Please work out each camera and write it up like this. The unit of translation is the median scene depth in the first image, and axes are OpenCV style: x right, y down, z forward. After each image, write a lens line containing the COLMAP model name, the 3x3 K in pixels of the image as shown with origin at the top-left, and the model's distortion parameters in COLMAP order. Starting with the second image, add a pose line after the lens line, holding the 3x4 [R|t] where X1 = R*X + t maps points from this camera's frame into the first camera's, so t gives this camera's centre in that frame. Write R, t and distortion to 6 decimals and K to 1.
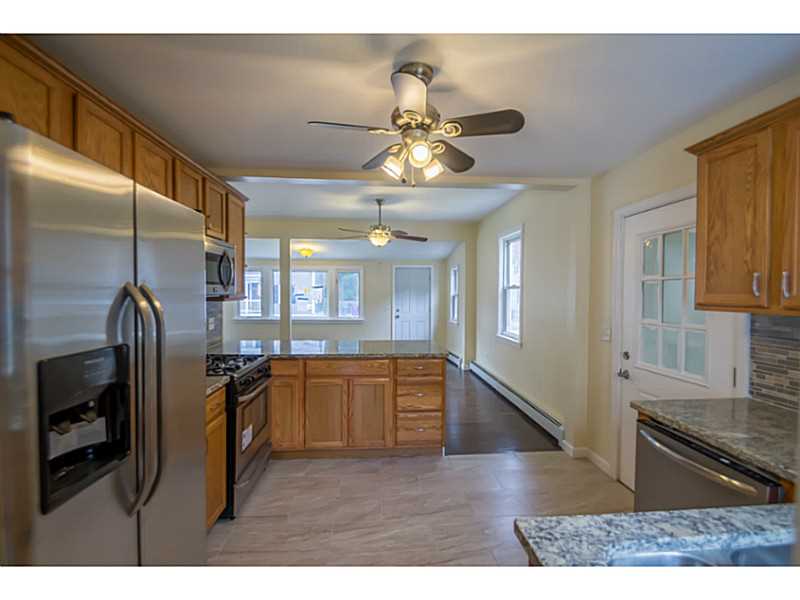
lens RADIAL K [[370.0, 0, 400.8], [0, 370.0, 300.8], [0, 0, 1]] dist [0.012861, -0.014168]
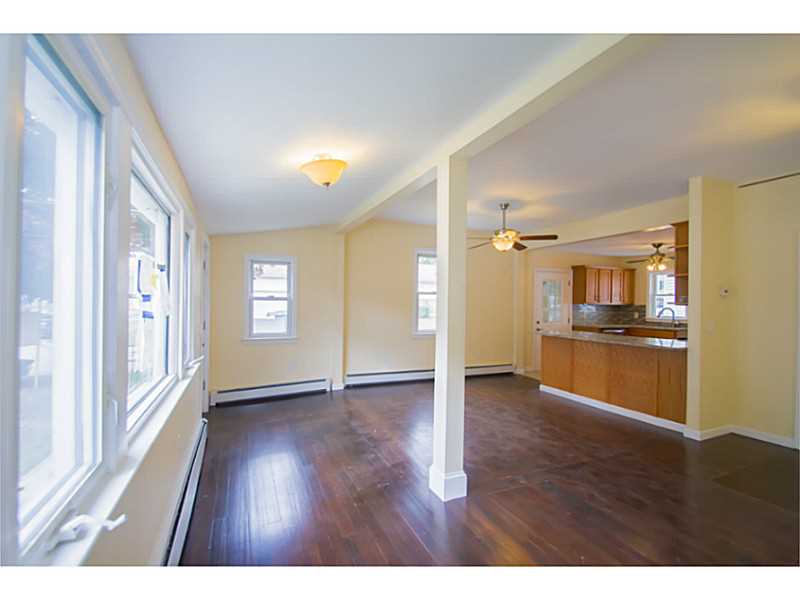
lens RADIAL K [[370.0, 0, 401.0], [0, 370.0, 302.5], [0, 0, 1]] dist [0.012861, -0.014168]
pose [[-0.339762, -0.010736, 0.940450, -1.407582], [0.008668, 0.999857, 0.014546, -0.040412], [-0.940472, 0.013094, -0.339620, 2.520970]]
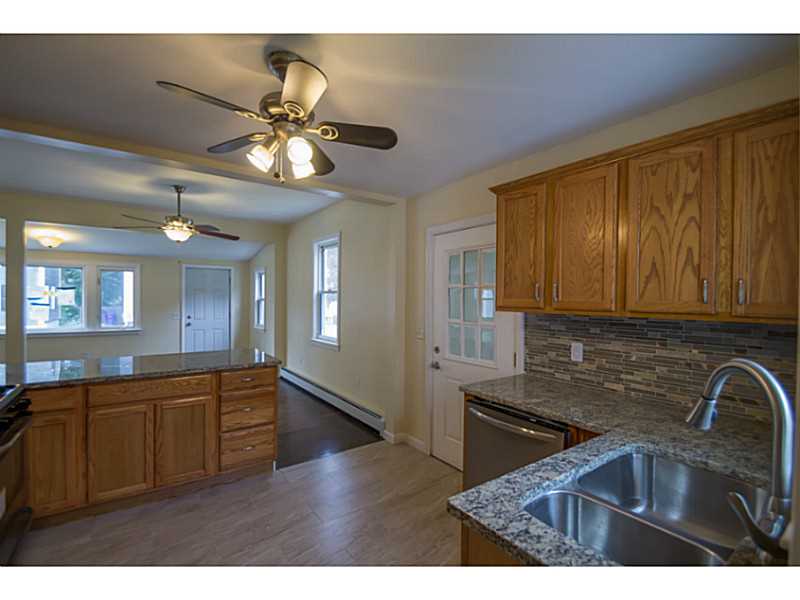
lens RADIAL K [[370.0, 0, 399.2], [0, 370.0, 301.2], [0, 0, 1]] dist [0.012861, -0.014168]
pose [[0.854448, -0.001256, 0.519535, -0.107138], [0.006658, 0.999941, -0.008533, -0.000826], [-0.519494, 0.010750, 0.854406, 0.030605]]
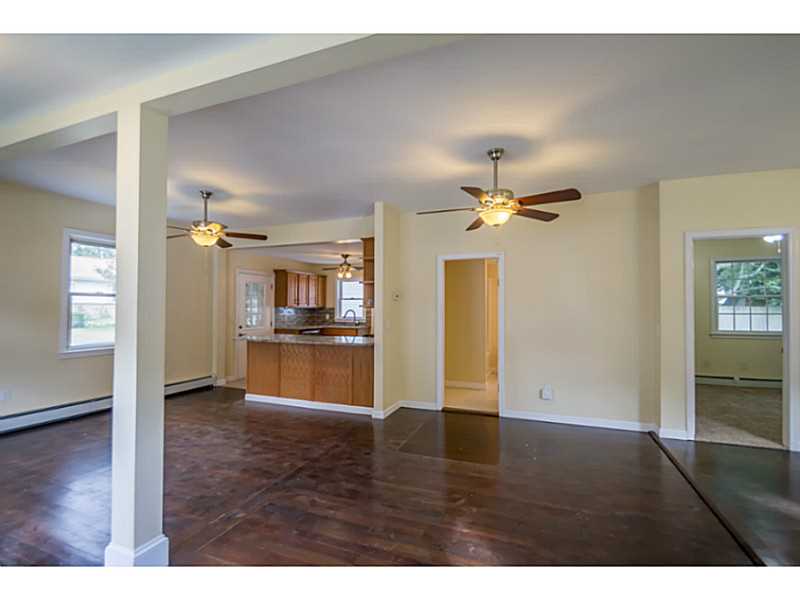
lens RADIAL K [[370.0, 0, 400.0], [0, 370.0, 300.4], [0, 0, 1]] dist [0.012861, -0.014168]
pose [[-0.904477, 0.001037, 0.426520, -1.294425], [0.002807, 0.999990, 0.003522, -0.037650], [-0.426512, 0.004383, -0.904471, 2.497579]]
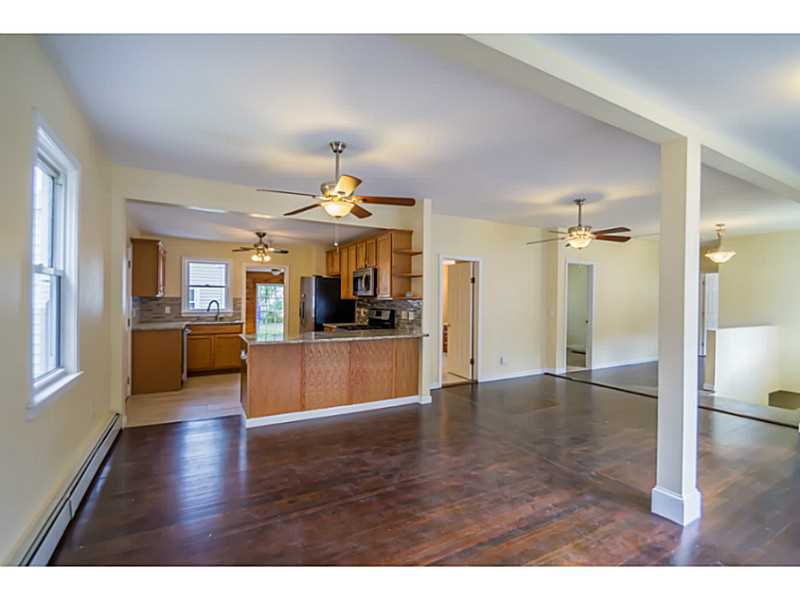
lens RADIAL K [[370.0, 0, 403.9], [0, 370.0, 302.5], [0, 0, 1]] dist [0.012861, -0.014168]
pose [[-0.900570, -0.011078, -0.434570, 0.178091], [-0.025748, 0.999279, 0.027884, -0.033649], [0.433948, 0.036301, -0.900206, 2.564049]]
